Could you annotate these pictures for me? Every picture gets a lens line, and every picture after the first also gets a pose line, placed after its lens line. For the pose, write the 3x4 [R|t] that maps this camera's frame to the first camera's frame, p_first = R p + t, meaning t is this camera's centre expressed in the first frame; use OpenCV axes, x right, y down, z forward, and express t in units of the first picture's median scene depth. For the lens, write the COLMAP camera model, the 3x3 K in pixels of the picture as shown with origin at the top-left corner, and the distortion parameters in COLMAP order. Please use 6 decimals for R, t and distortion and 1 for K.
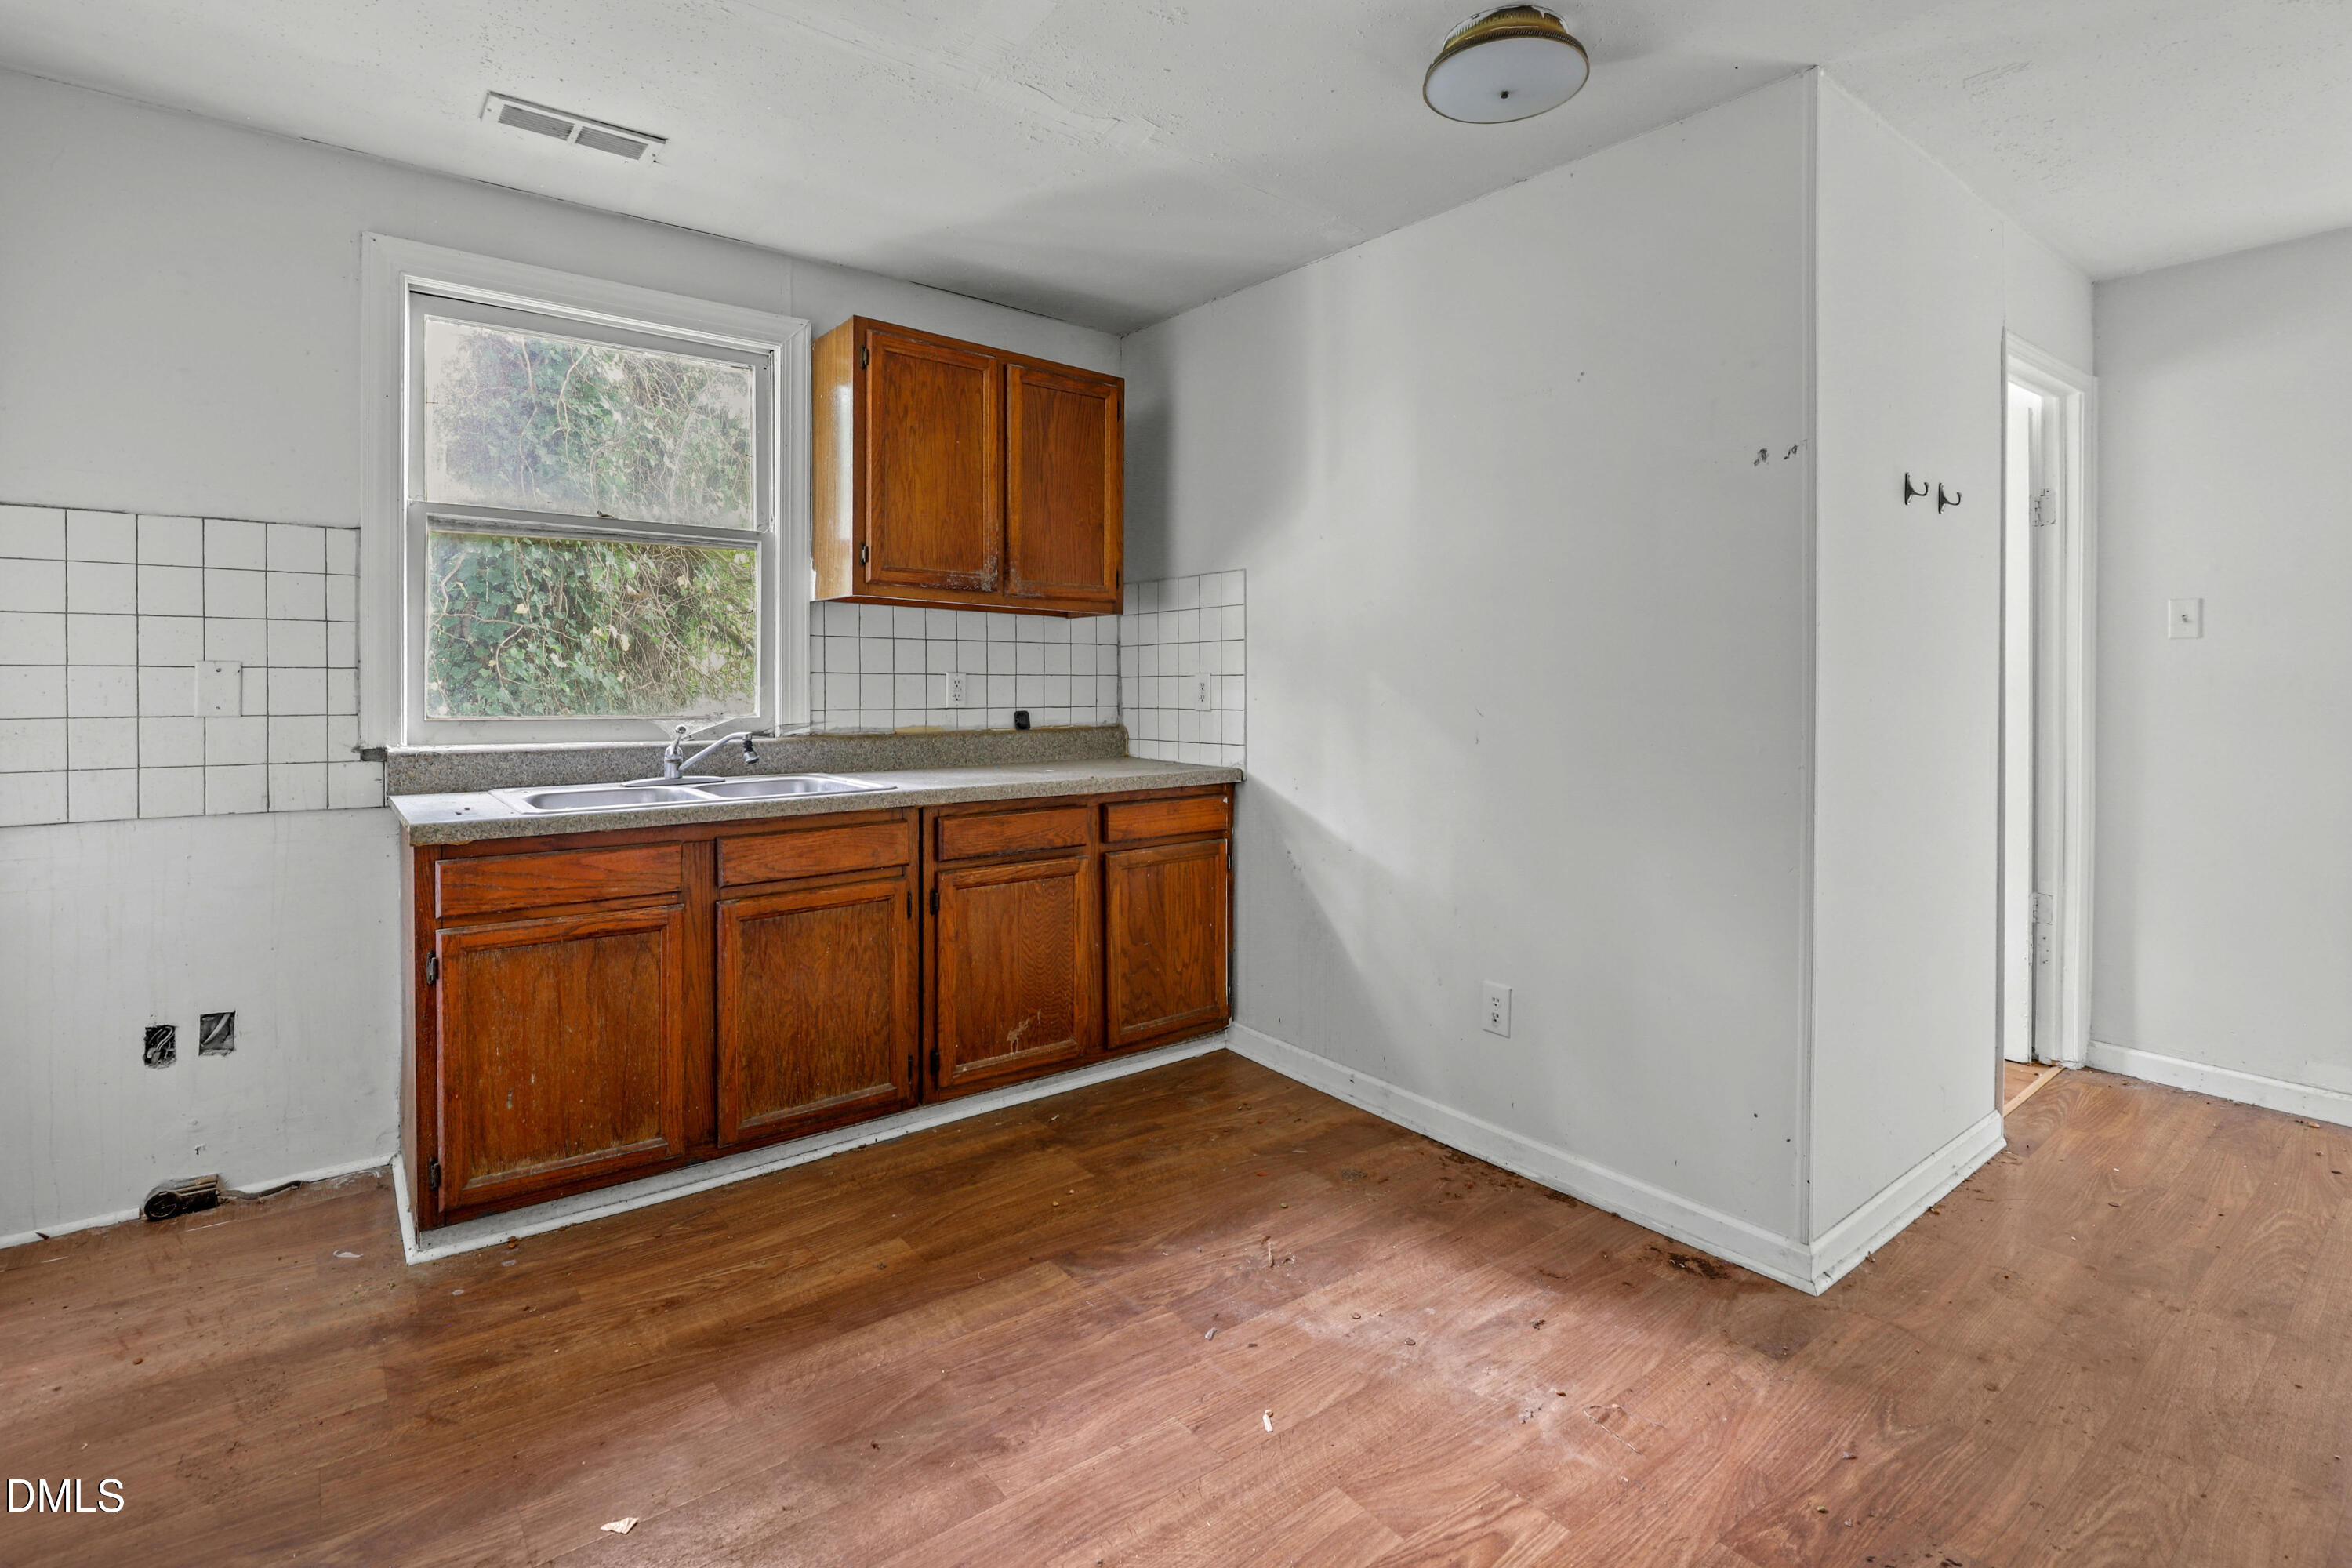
lens RADIAL K [[1063.0, 0, 1153.9], [0, 1063.0, 686.5], [0, 0, 1]] dist [-0.020505, 0.004433]
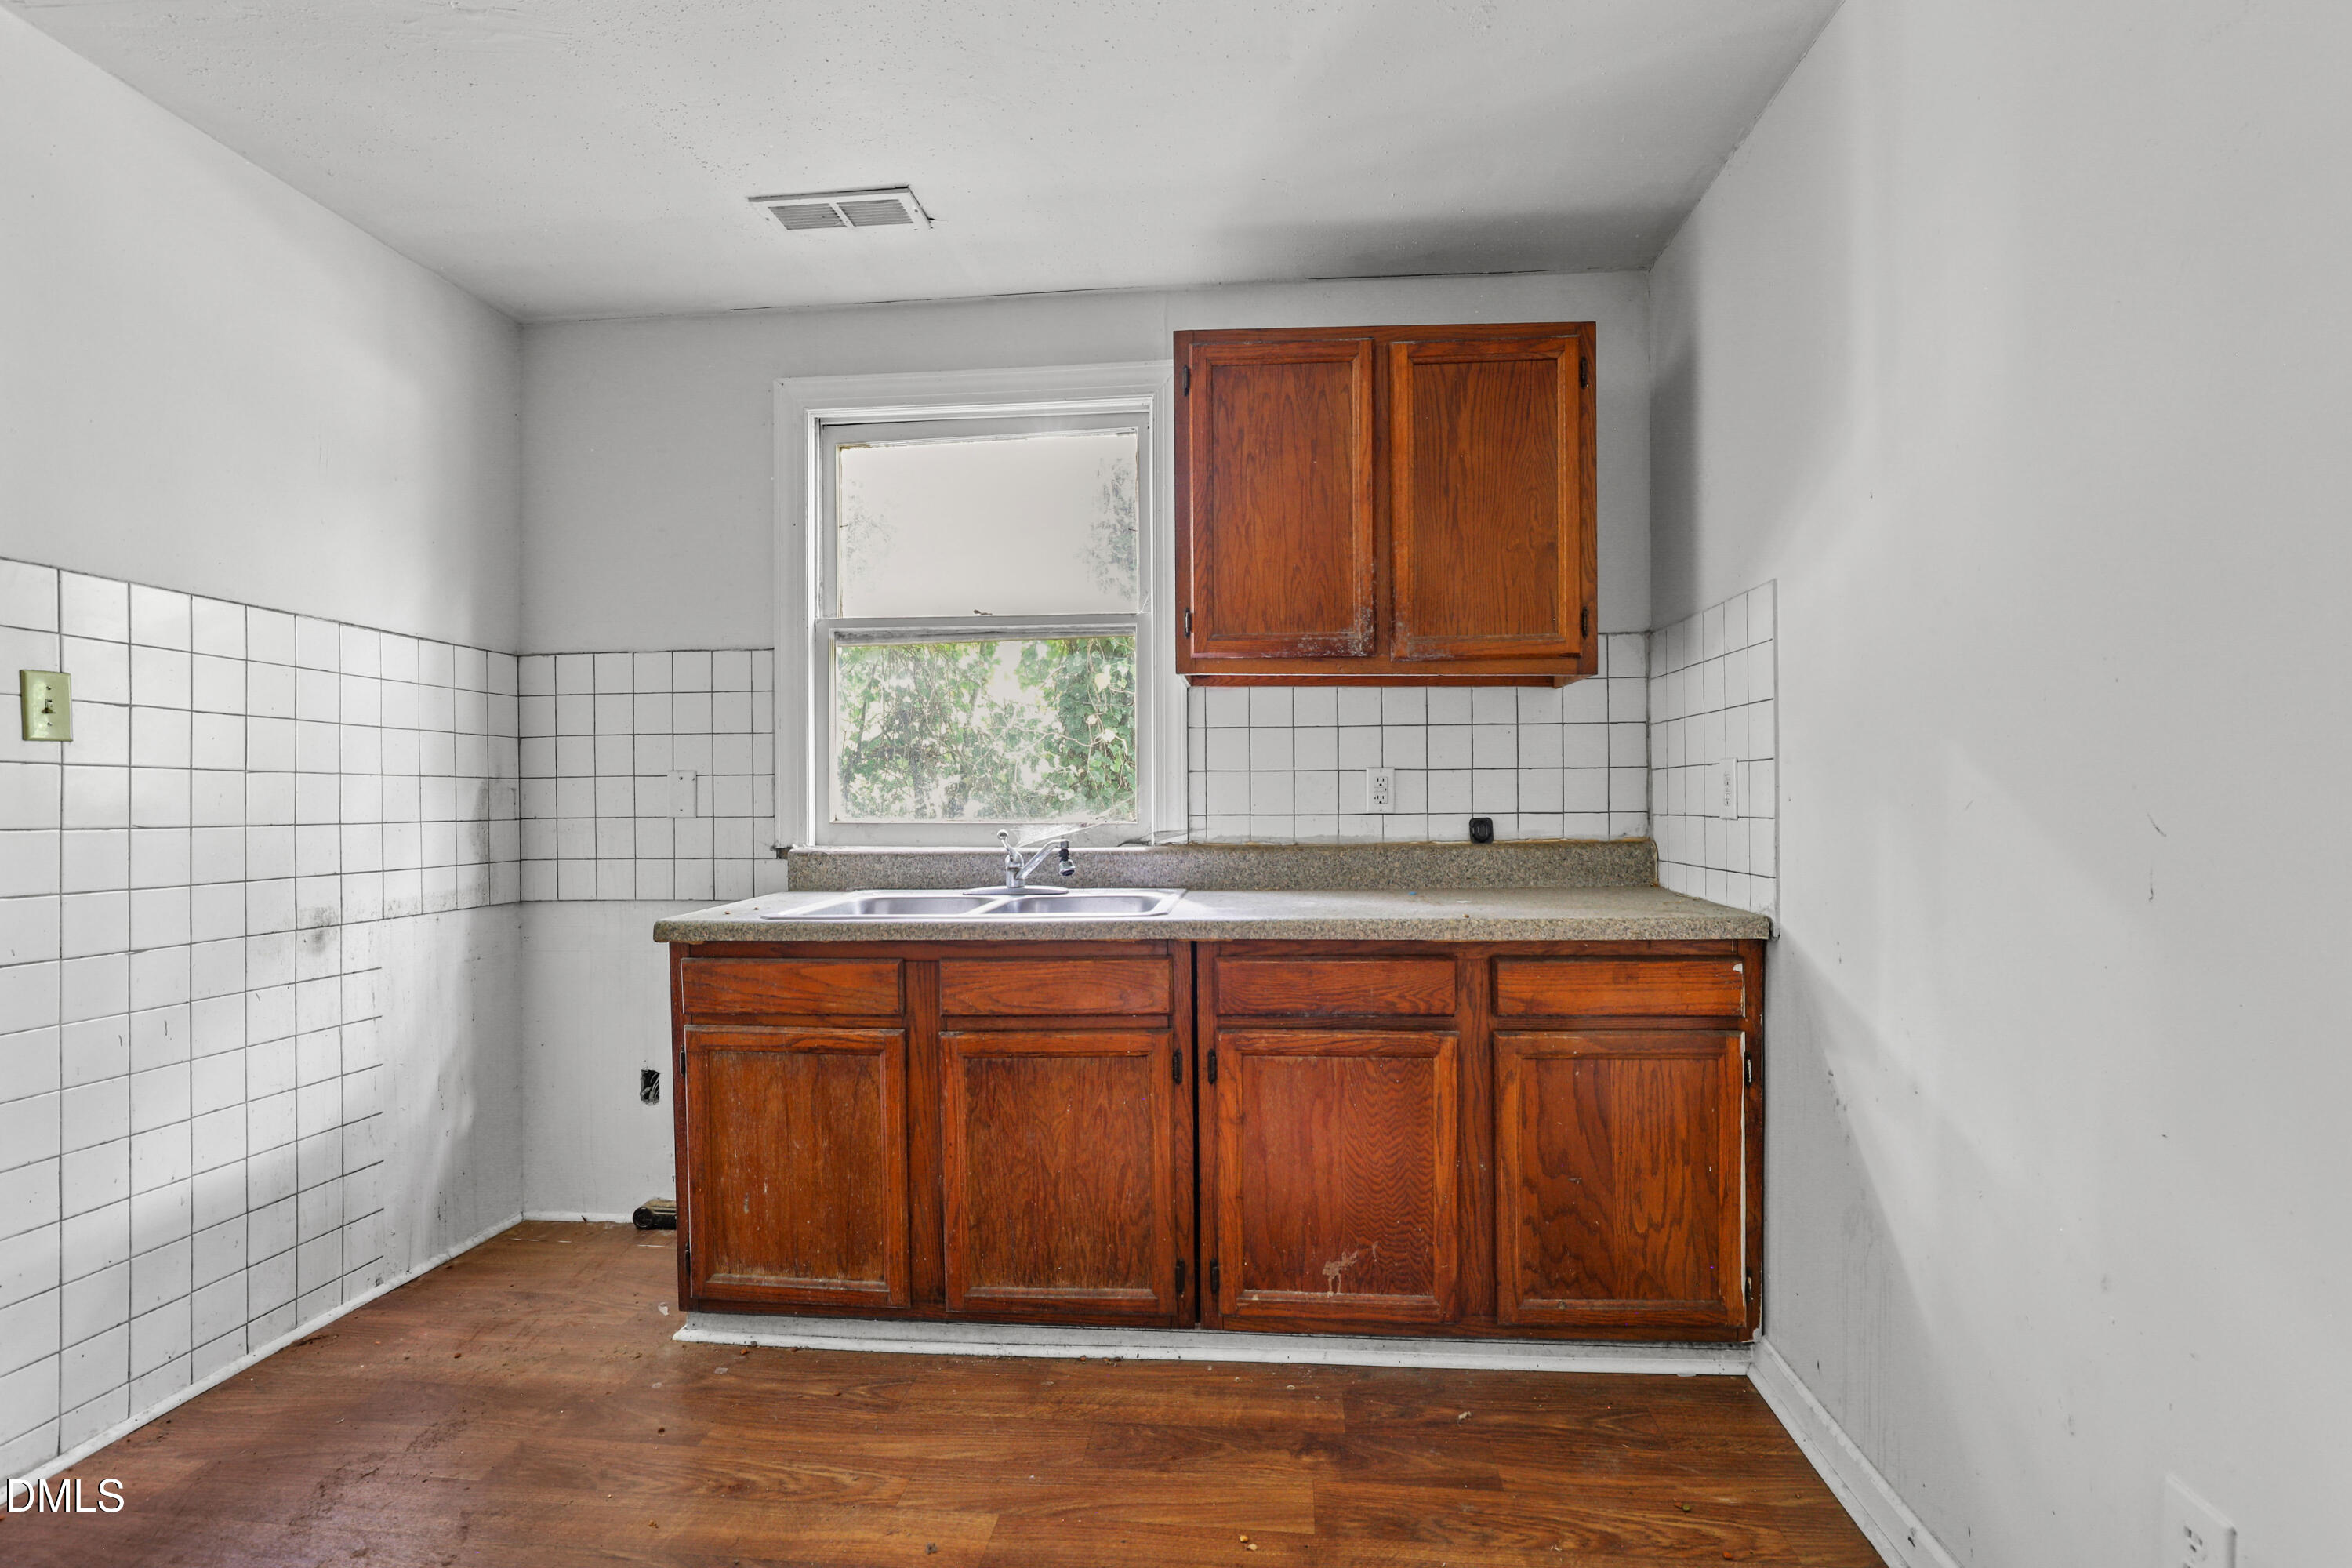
lens RADIAL K [[1063.0, 0, 1179.9], [0, 1063.0, 801.6], [0, 0, 1]] dist [-0.020505, 0.004433]
pose [[0.743822, -0.003294, -0.668370, 0.286860], [0.009030, 0.999946, 0.005121, 0.008507], [0.668317, -0.009844, 0.743812, 0.424982]]
